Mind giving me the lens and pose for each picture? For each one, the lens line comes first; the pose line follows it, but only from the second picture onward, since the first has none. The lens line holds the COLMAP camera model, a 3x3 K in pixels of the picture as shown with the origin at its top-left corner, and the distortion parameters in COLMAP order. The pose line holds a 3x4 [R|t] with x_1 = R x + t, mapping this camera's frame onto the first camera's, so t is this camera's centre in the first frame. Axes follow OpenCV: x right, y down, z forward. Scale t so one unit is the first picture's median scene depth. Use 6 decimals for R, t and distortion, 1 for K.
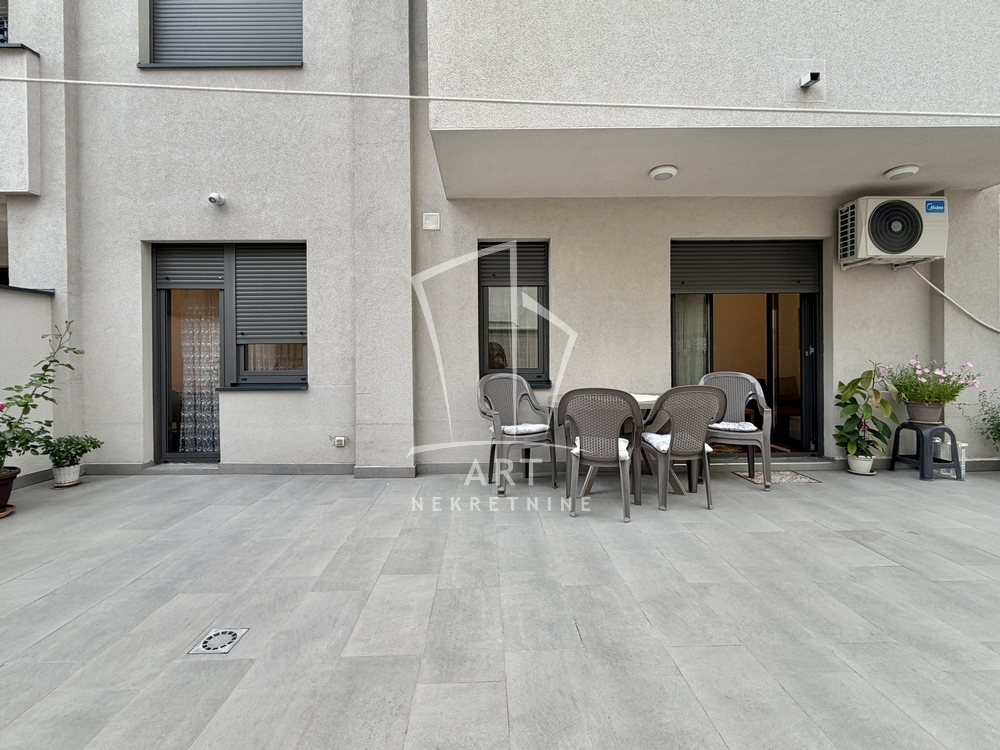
lens RADIAL K [[433.9, 0, 491.7], [0, 433.9, 365.3], [0, 0, 1]] dist [-0.002284, -0.000284]
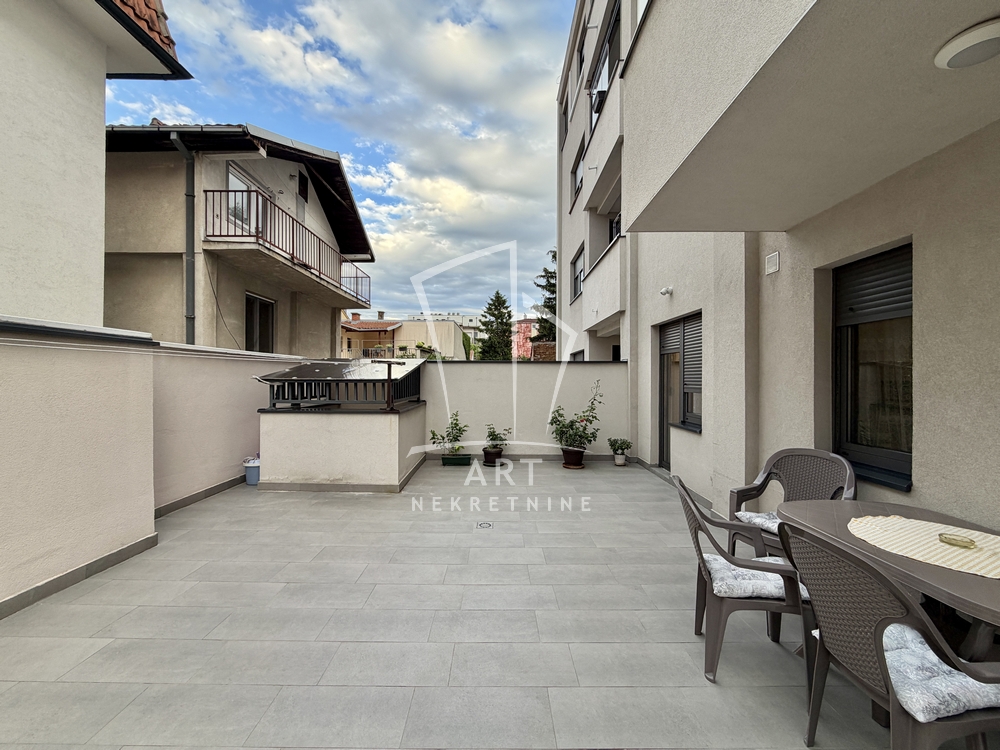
lens RADIAL K [[399.1, 0, 499.4], [0, 399.1, 378.9], [0, 0, 1]] dist [-0.001596, 0.000188]
pose [[-0.019259, 0.011333, -0.999750, 0.855519], [-0.015515, 0.999812, 0.011632, -0.121439], [0.999694, 0.015735, -0.019080, 0.574921]]
